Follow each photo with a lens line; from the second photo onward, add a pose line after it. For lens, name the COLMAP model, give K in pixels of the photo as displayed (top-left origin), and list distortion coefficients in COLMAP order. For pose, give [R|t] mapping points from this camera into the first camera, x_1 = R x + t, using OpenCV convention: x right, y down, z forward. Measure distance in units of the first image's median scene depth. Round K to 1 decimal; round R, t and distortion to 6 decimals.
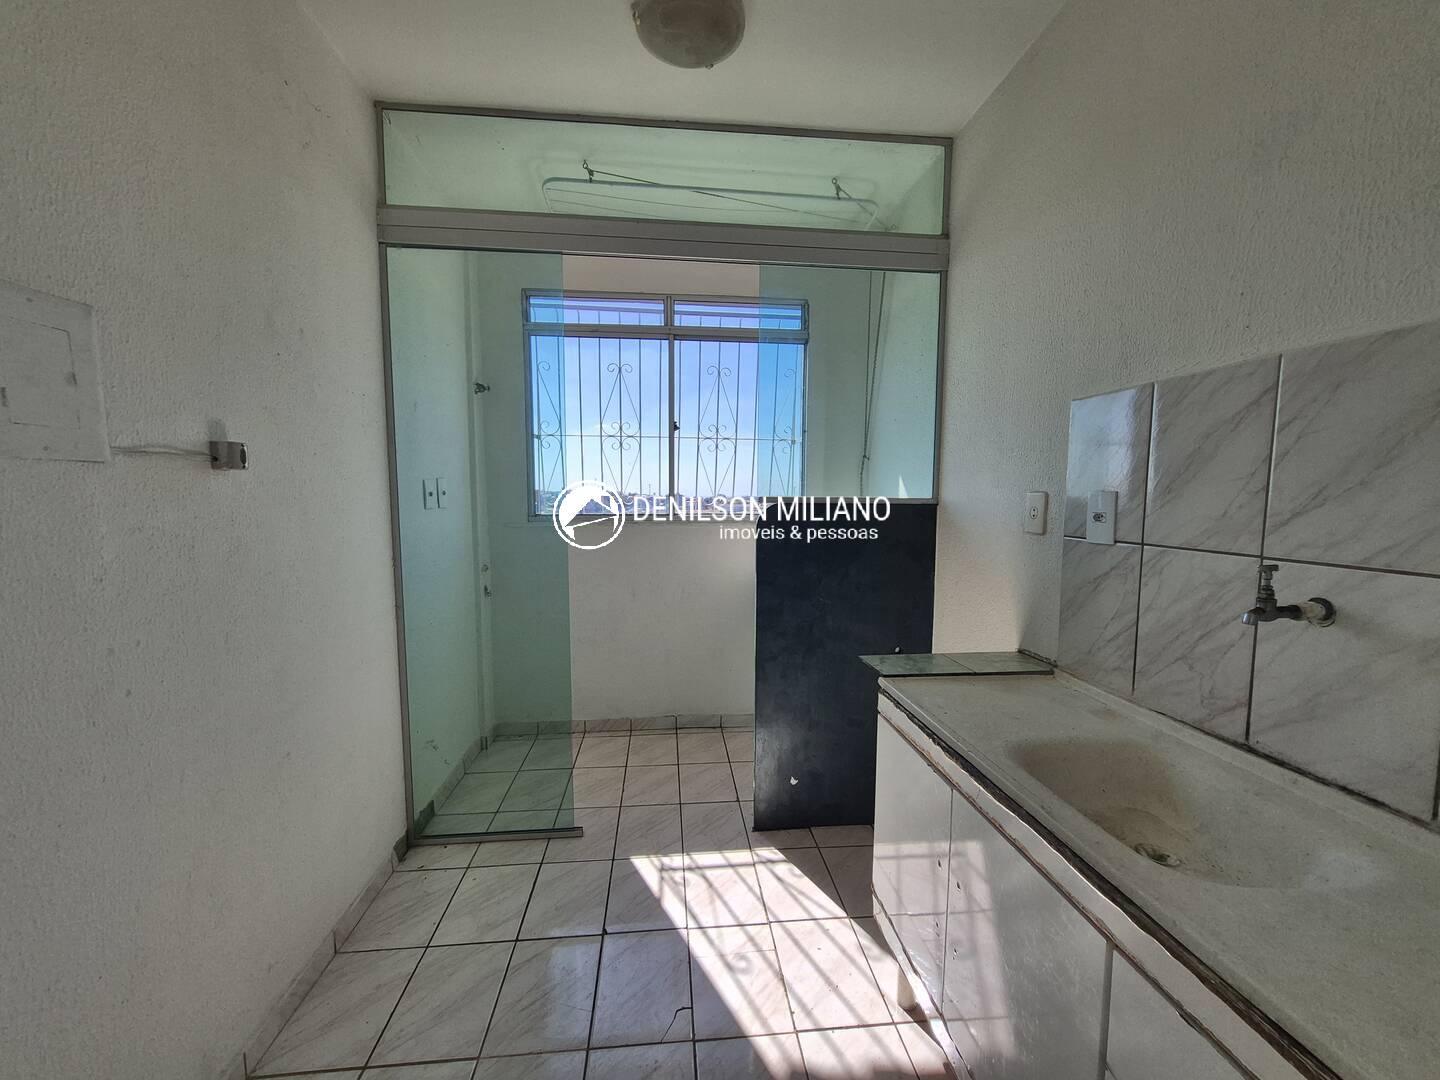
lens RADIAL K [[565.3, 0, 721.6], [0, 565.3, 545.5], [0, 0, 1]] dist [0.001506, 0.000206]
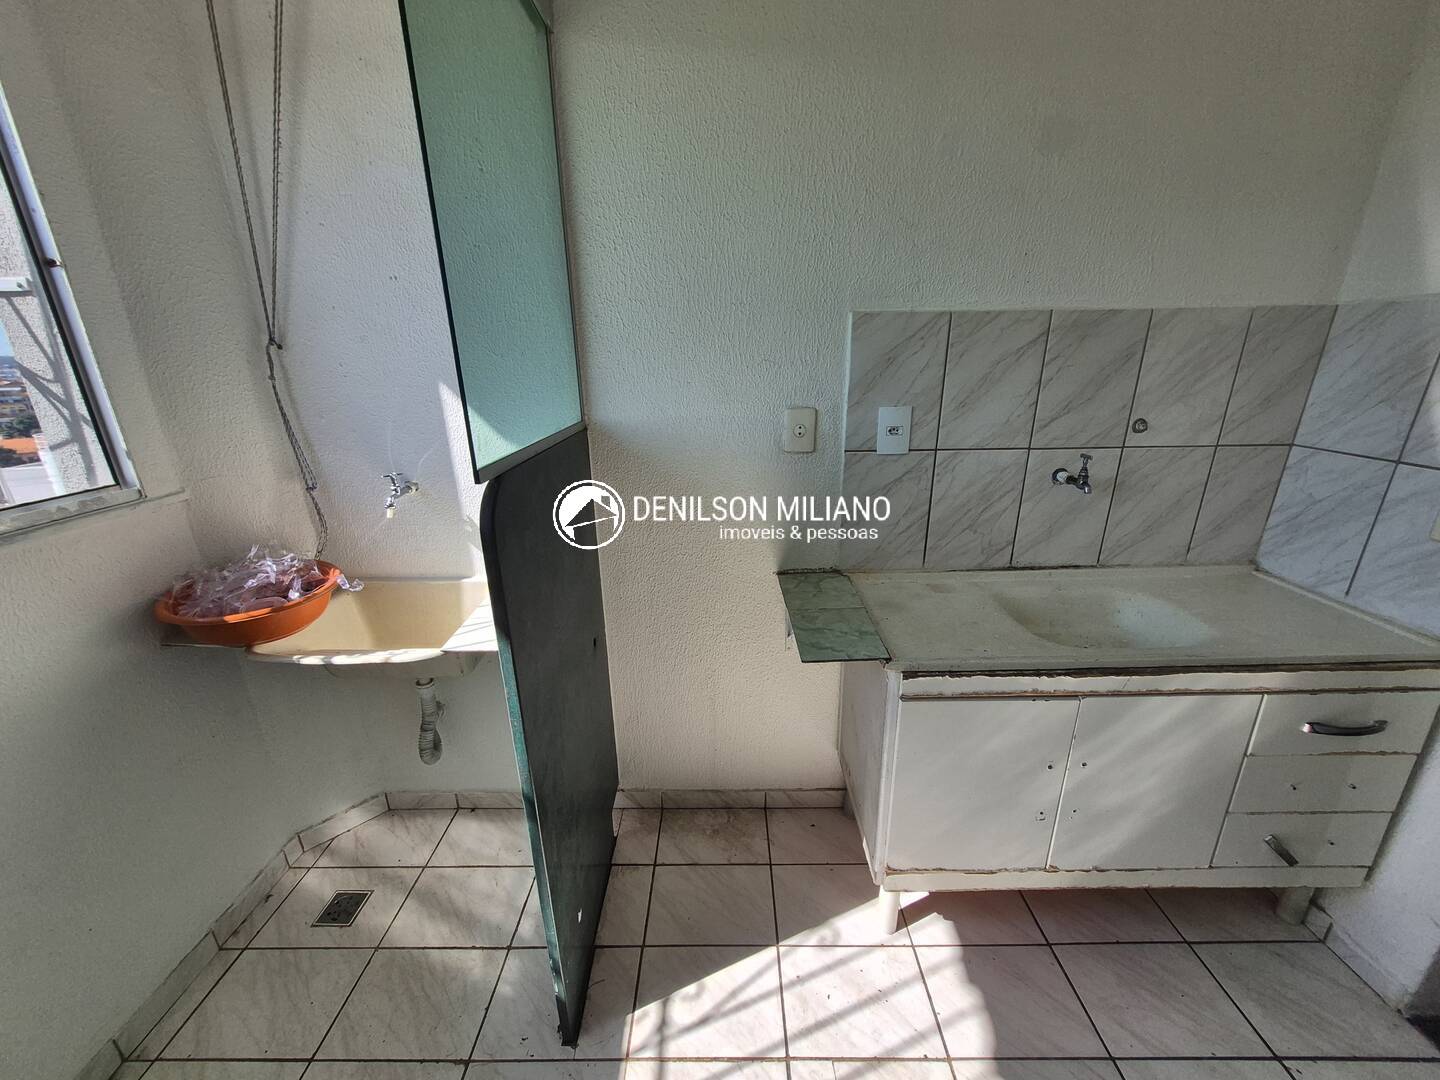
lens RADIAL K [[565.3, 0, 721.6], [0, 565.3, 545.5], [0, 0, 1]] dist [0.001506, 0.000206]
pose [[0.112498, -0.326041, 0.938638, -0.511270], [0.108591, 0.943011, 0.314545, -0.234067], [-0.987700, 0.066542, 0.141492, 1.249601]]
